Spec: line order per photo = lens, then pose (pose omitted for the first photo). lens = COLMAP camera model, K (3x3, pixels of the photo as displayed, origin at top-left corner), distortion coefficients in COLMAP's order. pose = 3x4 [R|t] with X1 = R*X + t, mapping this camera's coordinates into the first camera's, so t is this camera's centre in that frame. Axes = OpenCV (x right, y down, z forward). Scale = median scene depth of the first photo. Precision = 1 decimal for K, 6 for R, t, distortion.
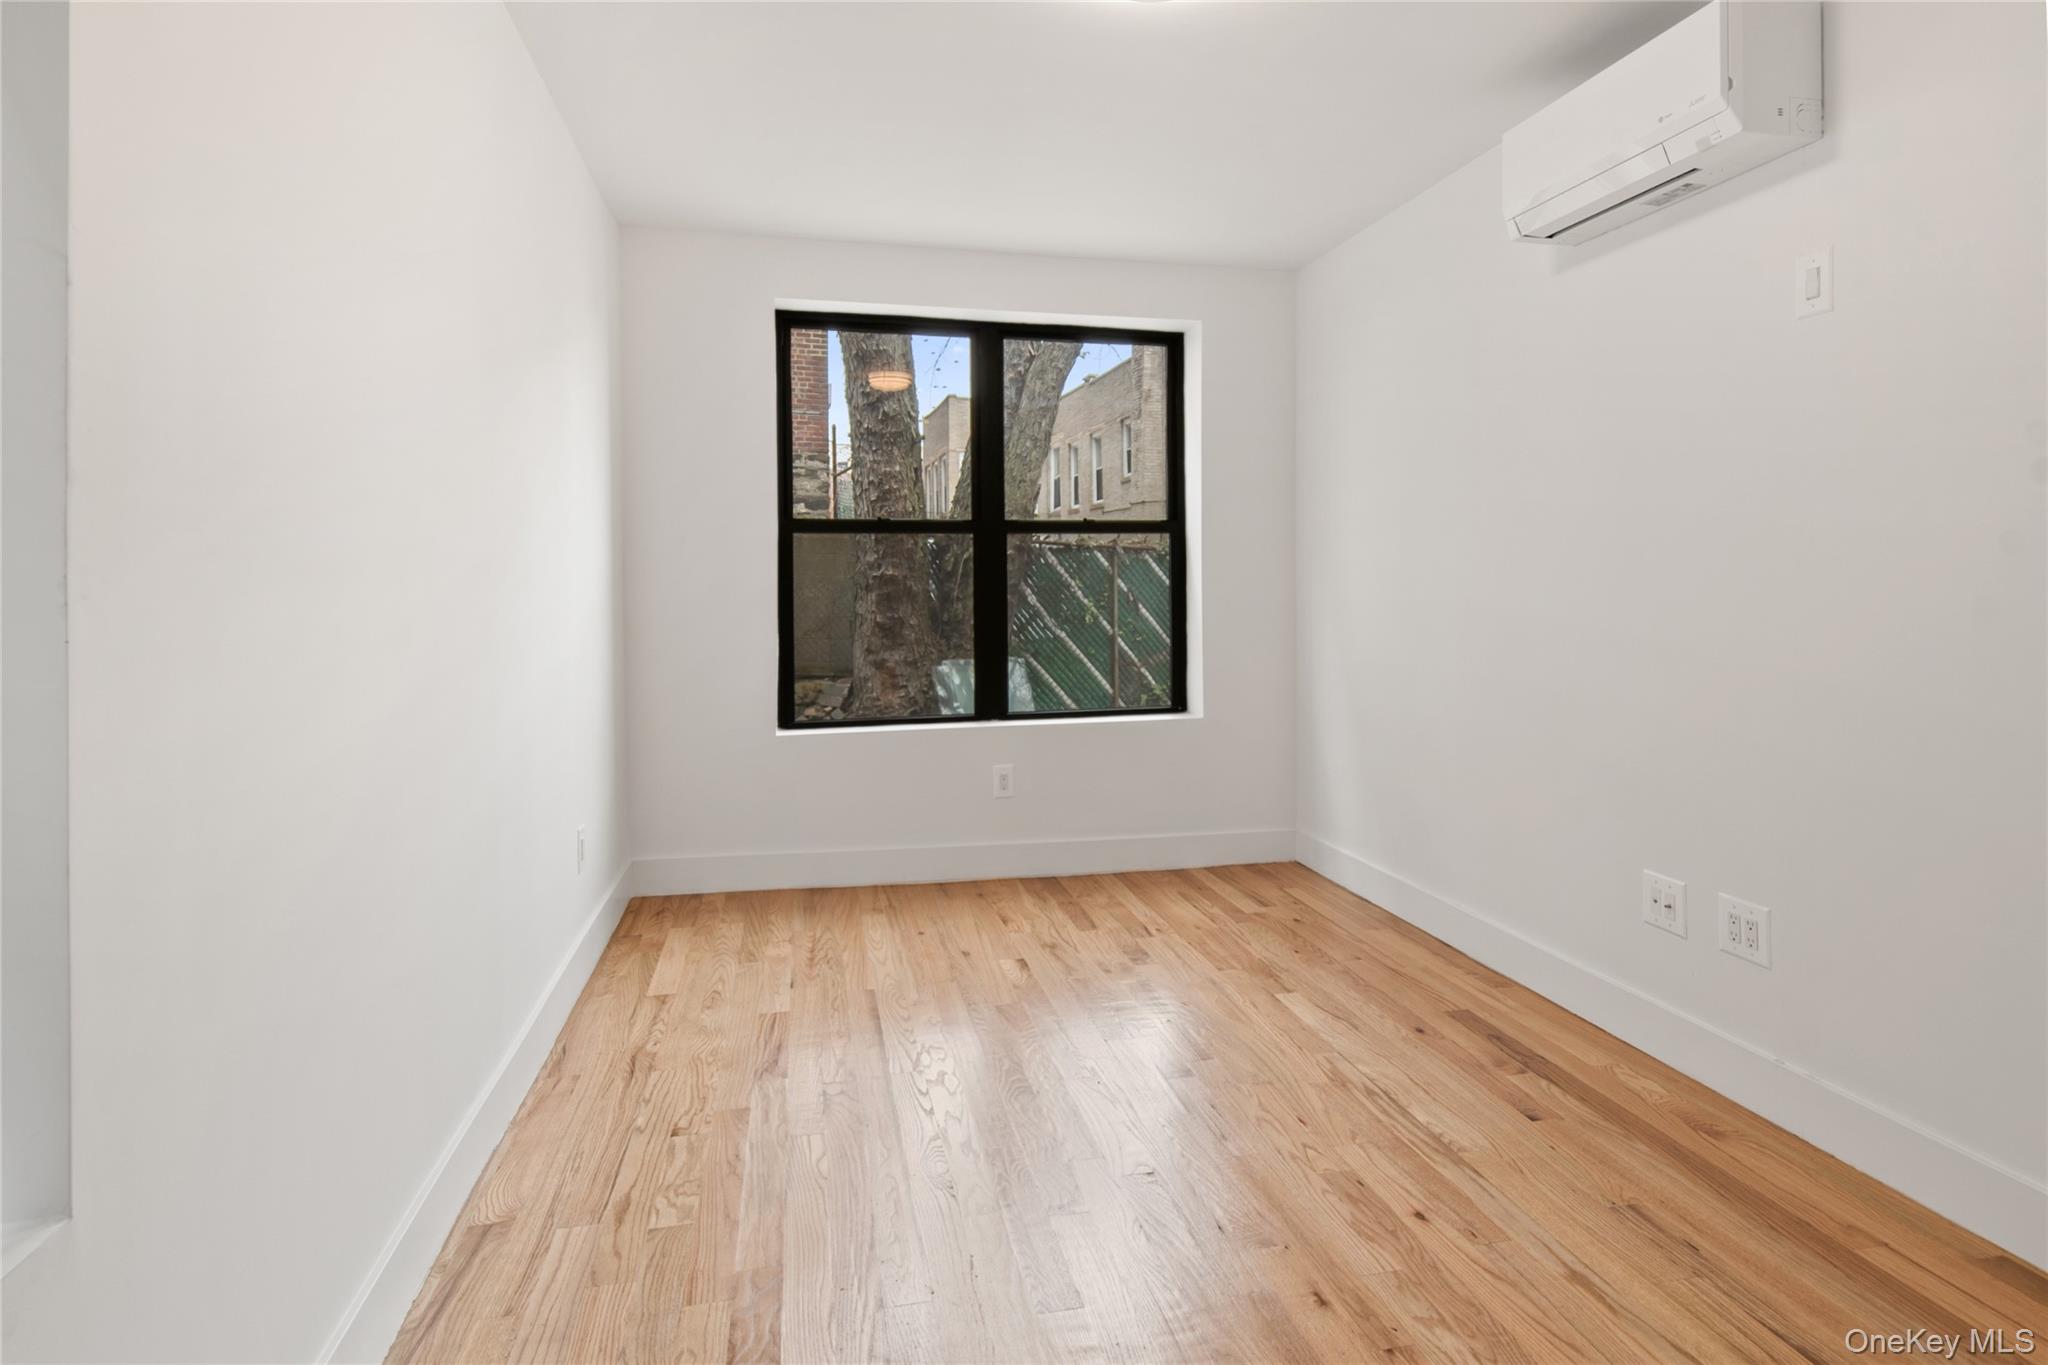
lens RADIAL K [[1086.5, 0, 969.3], [0, 1086.5, 594.3], [0, 0, 1]] dist [0.004606, -0.009667]
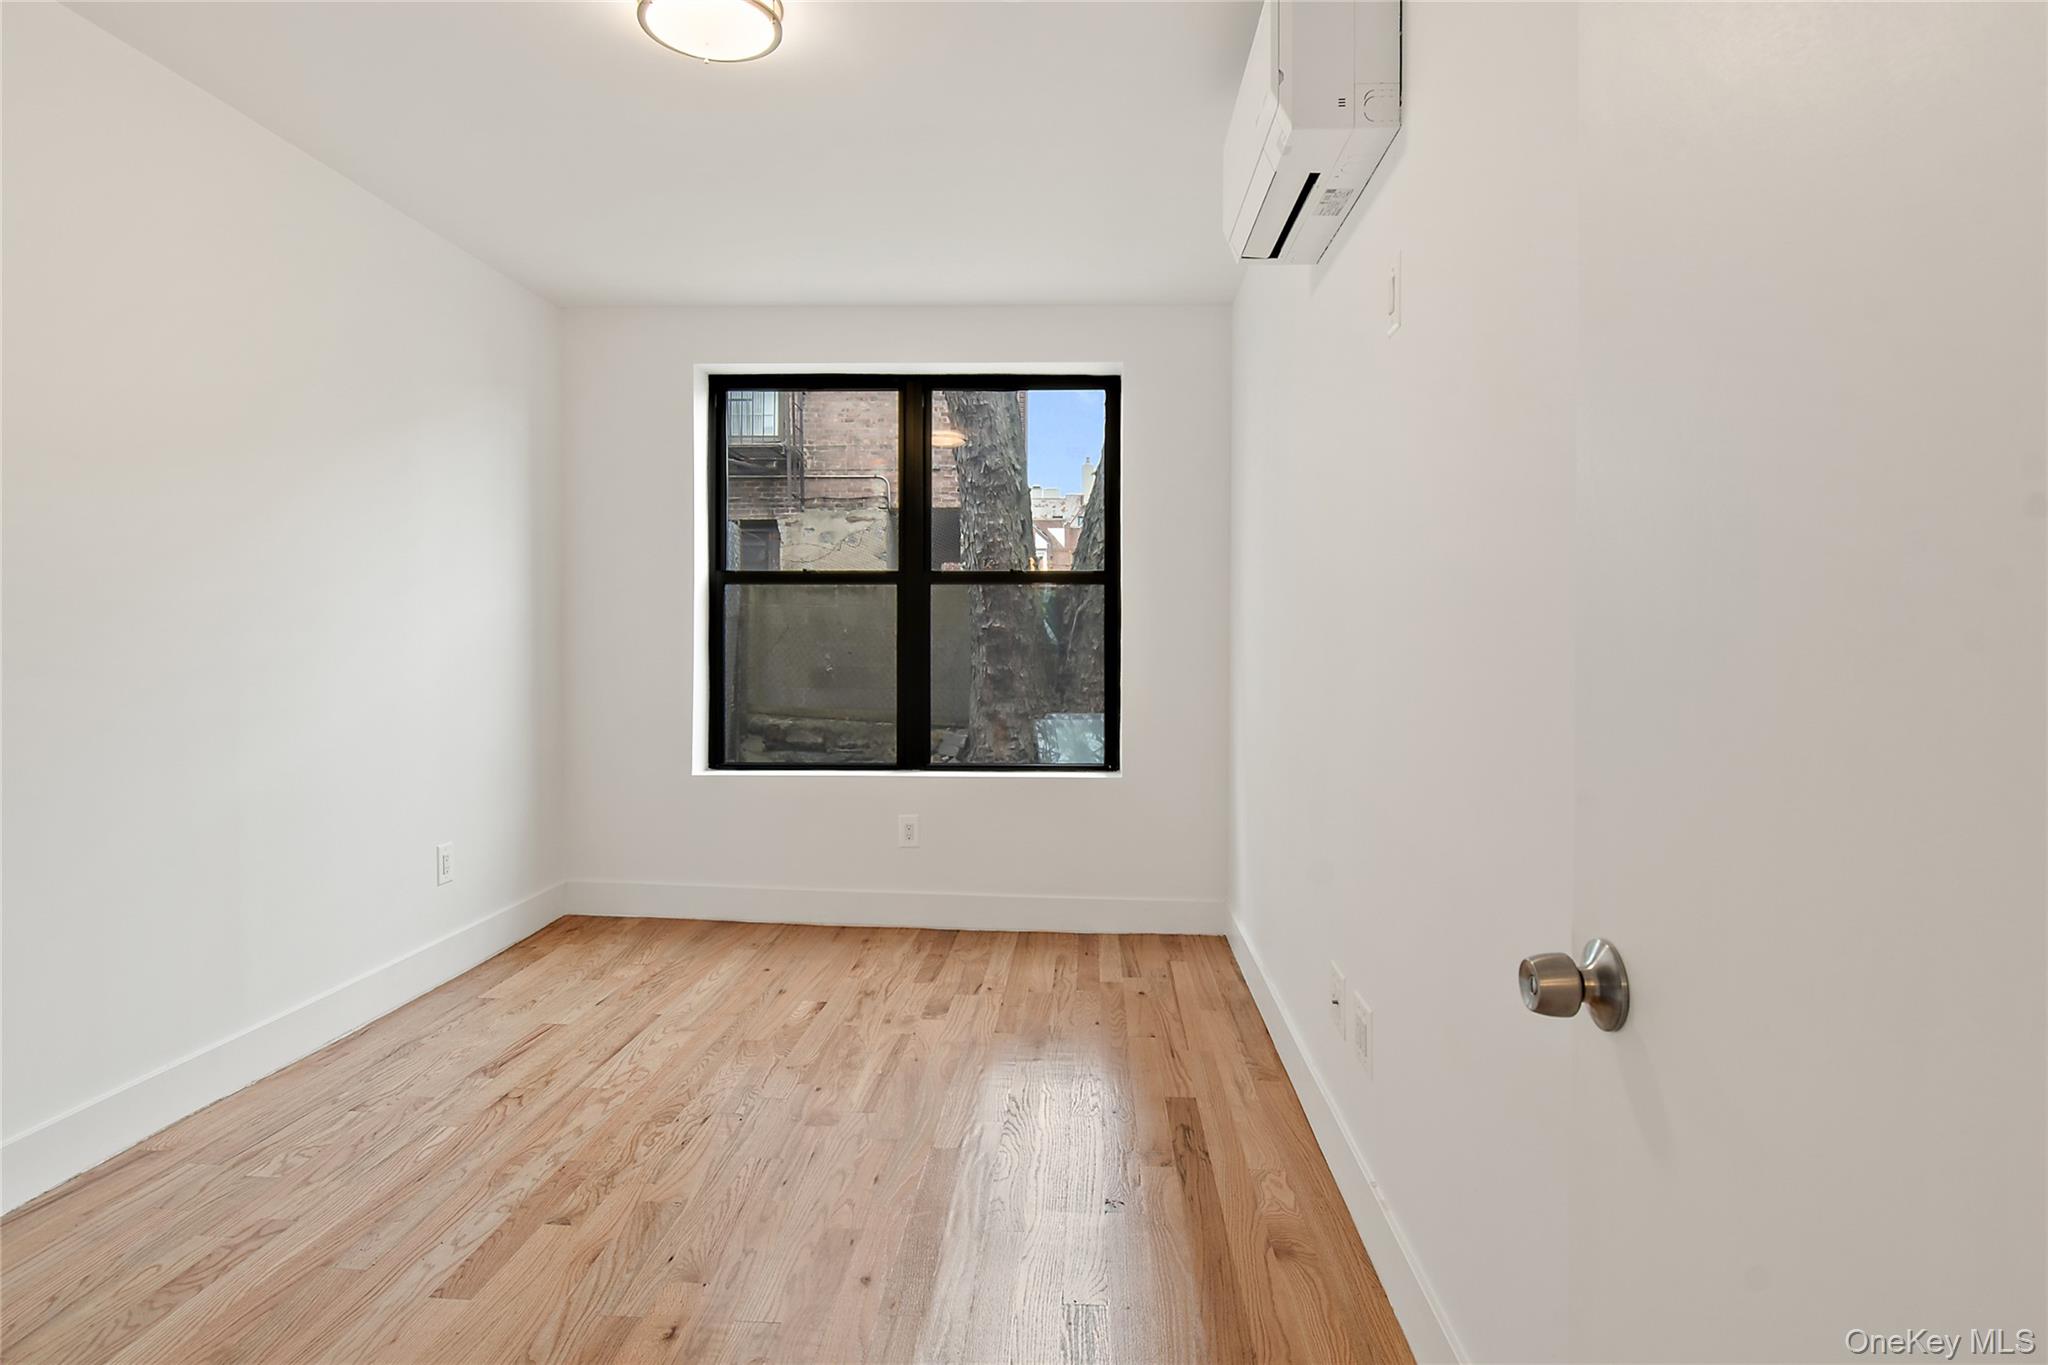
lens RADIAL K [[1086.5, 0, 923.1], [0, 1086.5, 643.0], [0, 0, 1]] dist [0.004606, -0.009667]
pose [[0.964237, 0.013294, -0.264708, 0.287421], [-0.014445, 0.999893, -0.002402, 0.000358], [0.264648, 0.006140, 0.964325, 0.027337]]
